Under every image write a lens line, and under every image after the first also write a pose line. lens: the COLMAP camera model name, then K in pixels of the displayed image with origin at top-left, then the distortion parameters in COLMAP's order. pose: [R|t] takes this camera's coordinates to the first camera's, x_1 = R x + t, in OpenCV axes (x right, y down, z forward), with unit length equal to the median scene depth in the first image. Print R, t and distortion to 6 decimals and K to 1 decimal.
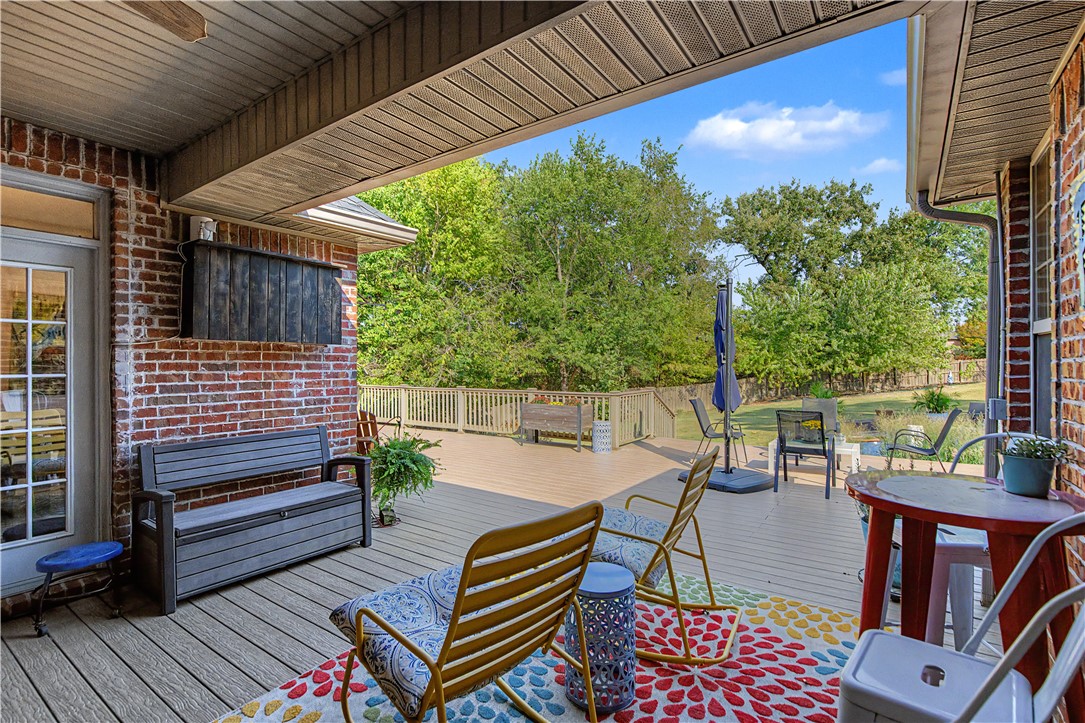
lens RADIAL K [[502.2, 0, 564.7], [0, 502.2, 364.8], [0, 0, 1]] dist [0.001656, 0.000168]
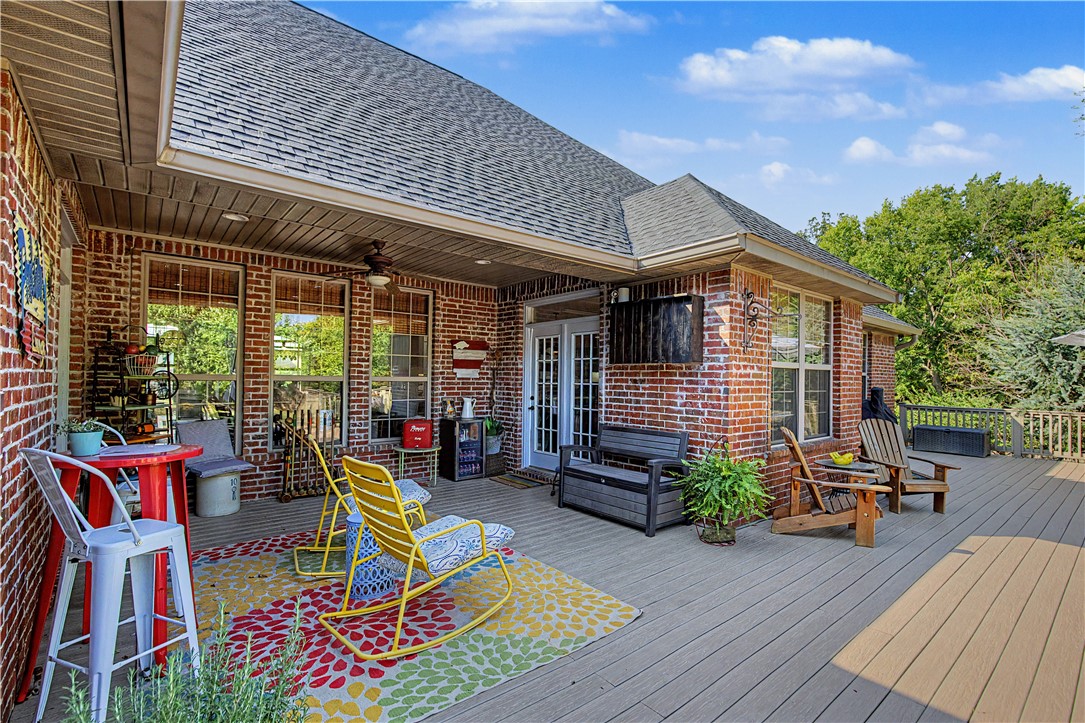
lens RADIAL K [[504.2, 0, 554.8], [0, 504.2, 369.3], [0, 0, 1]] dist [0.001862, 0.000433]
pose [[-0.282091, -0.020829, -0.959161, 0.751071], [-0.016250, 0.999725, -0.016930, -0.001382], [0.959250, 0.010810, -0.282352, 1.057852]]
